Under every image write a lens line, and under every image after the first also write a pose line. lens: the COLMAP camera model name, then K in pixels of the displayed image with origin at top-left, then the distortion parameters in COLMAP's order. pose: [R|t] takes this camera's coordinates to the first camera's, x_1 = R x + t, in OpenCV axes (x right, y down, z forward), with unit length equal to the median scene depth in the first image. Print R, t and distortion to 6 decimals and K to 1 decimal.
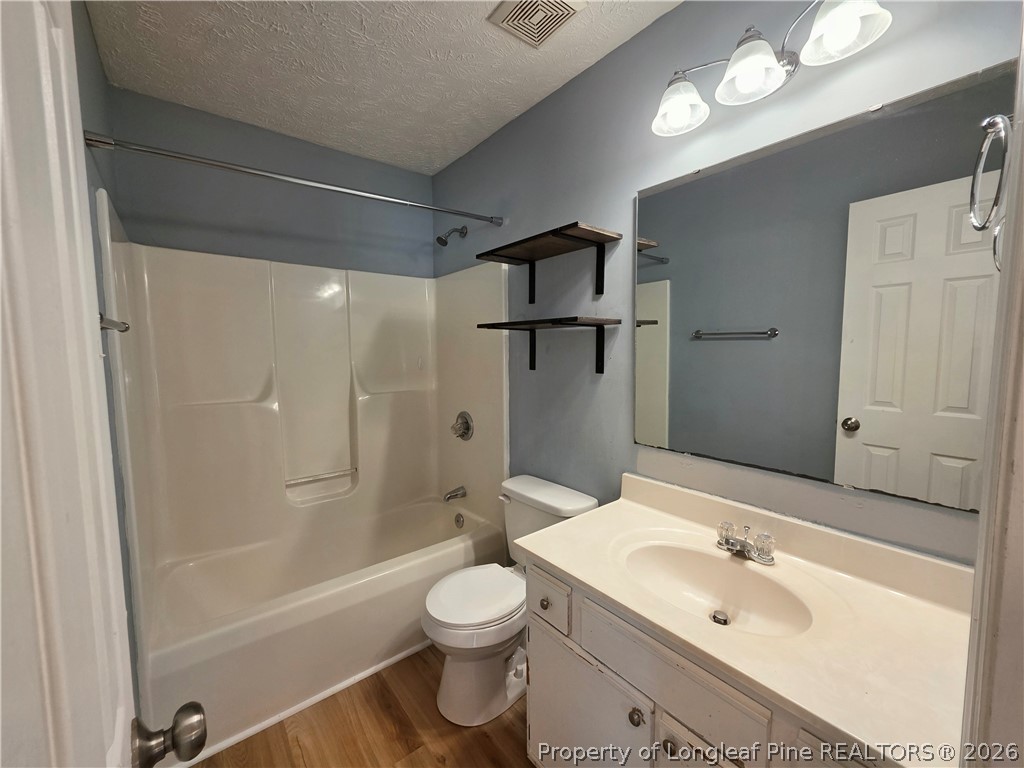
lens RADIAL K [[408.4, 0, 512.0], [0, 408.4, 384.0], [0, 0, 1]] dist [0.000137, -0.000142]
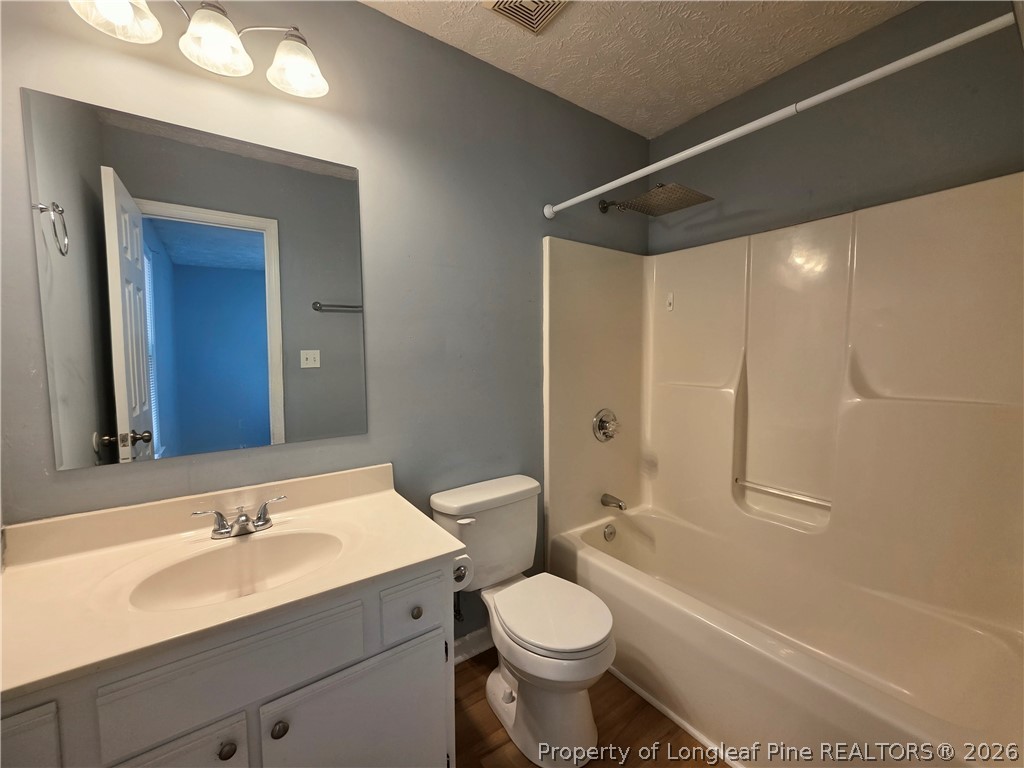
lens RADIAL K [[408.4, 0, 512.0], [0, 408.4, 384.0], [0, 0, 1]] dist [0.000137, -0.000142]
pose [[0.053578, -0.070163, 0.996096, -0.371238], [0.080390, 0.994594, 0.065733, 0.049022], [-0.995322, 0.076554, 0.058929, 0.276189]]
